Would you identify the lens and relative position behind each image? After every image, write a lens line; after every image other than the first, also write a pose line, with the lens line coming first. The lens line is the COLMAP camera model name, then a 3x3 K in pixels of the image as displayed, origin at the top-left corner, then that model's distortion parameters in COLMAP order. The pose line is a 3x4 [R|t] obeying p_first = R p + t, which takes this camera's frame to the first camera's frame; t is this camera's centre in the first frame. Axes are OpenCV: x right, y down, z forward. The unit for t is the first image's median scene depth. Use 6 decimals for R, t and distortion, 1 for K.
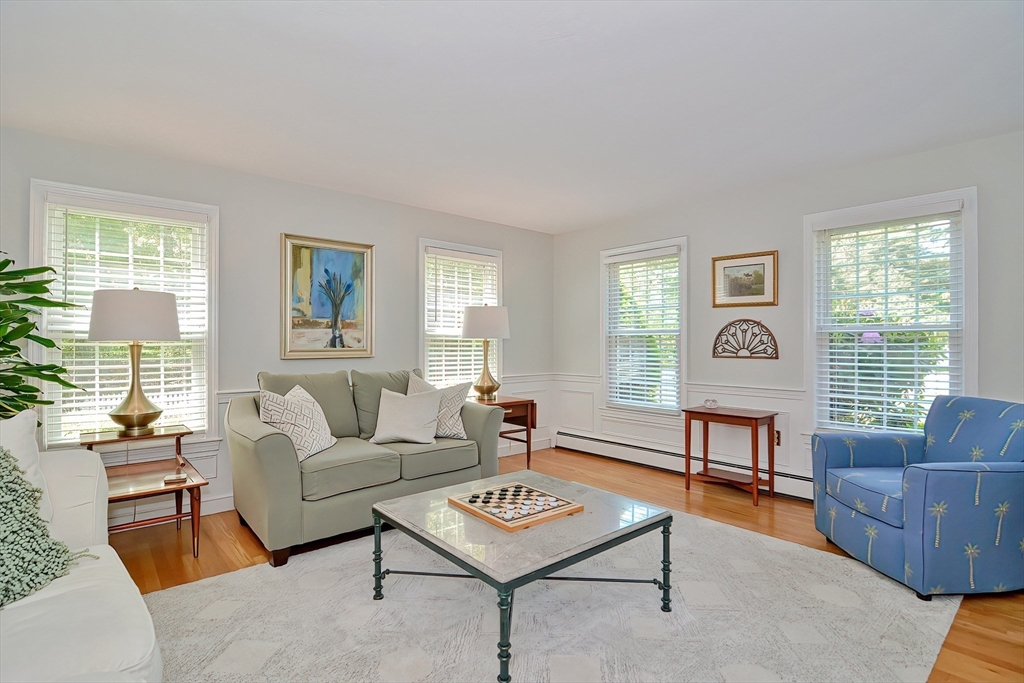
lens RADIAL K [[495.3, 0, 511.2], [0, 495.3, 344.4], [0, 0, 1]] dist [-0.021803, -0.004233]
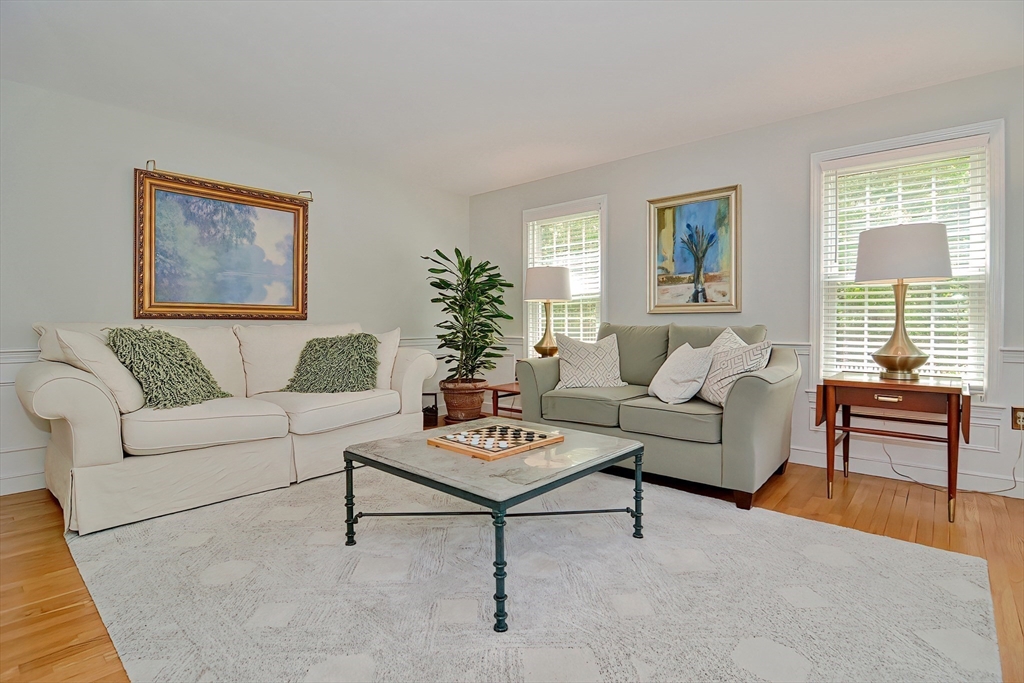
lens RADIAL K [[495.3, 0, 516.7], [0, 495.3, 338.5], [0, 0, 1]] dist [-0.021803, -0.004233]
pose [[0.137172, 0.031021, -0.990061, 0.562063], [0.000173, 0.999509, 0.031341, 0.046755], [0.990547, -0.004470, 0.137099, 0.505129]]
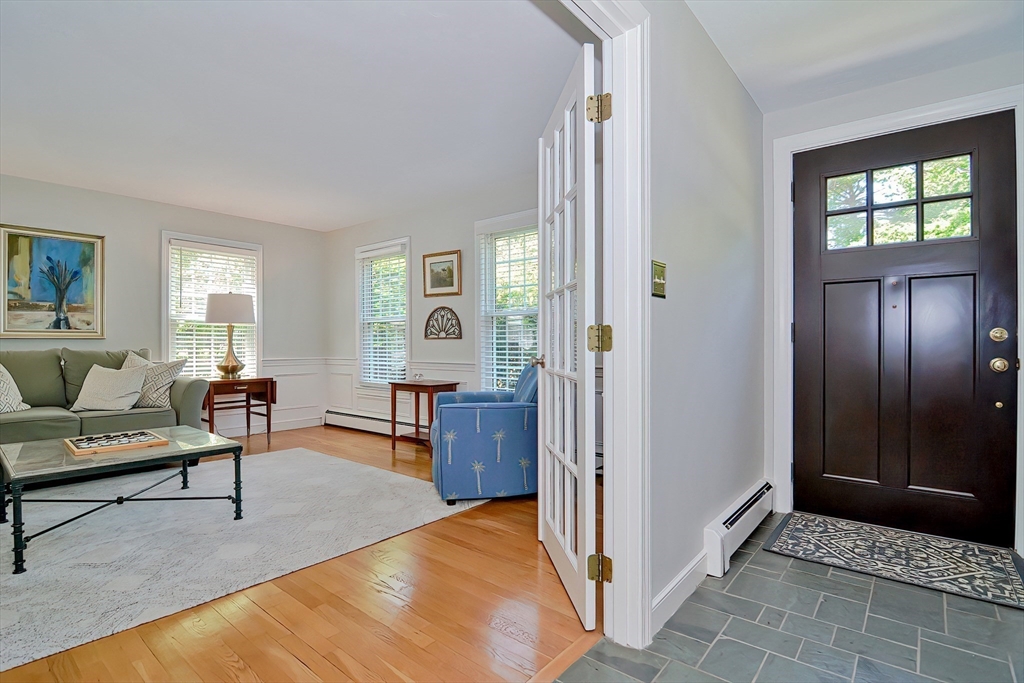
lens RADIAL K [[495.3, 0, 518.2], [0, 495.3, 344.5], [0, 0, 1]] dist [-0.021803, -0.004233]
pose [[0.984293, -0.002594, 0.176526, 0.446231], [0.002966, 0.999994, -0.001842, 0.045085], [-0.176520, 0.002337, 0.984294, -0.226025]]
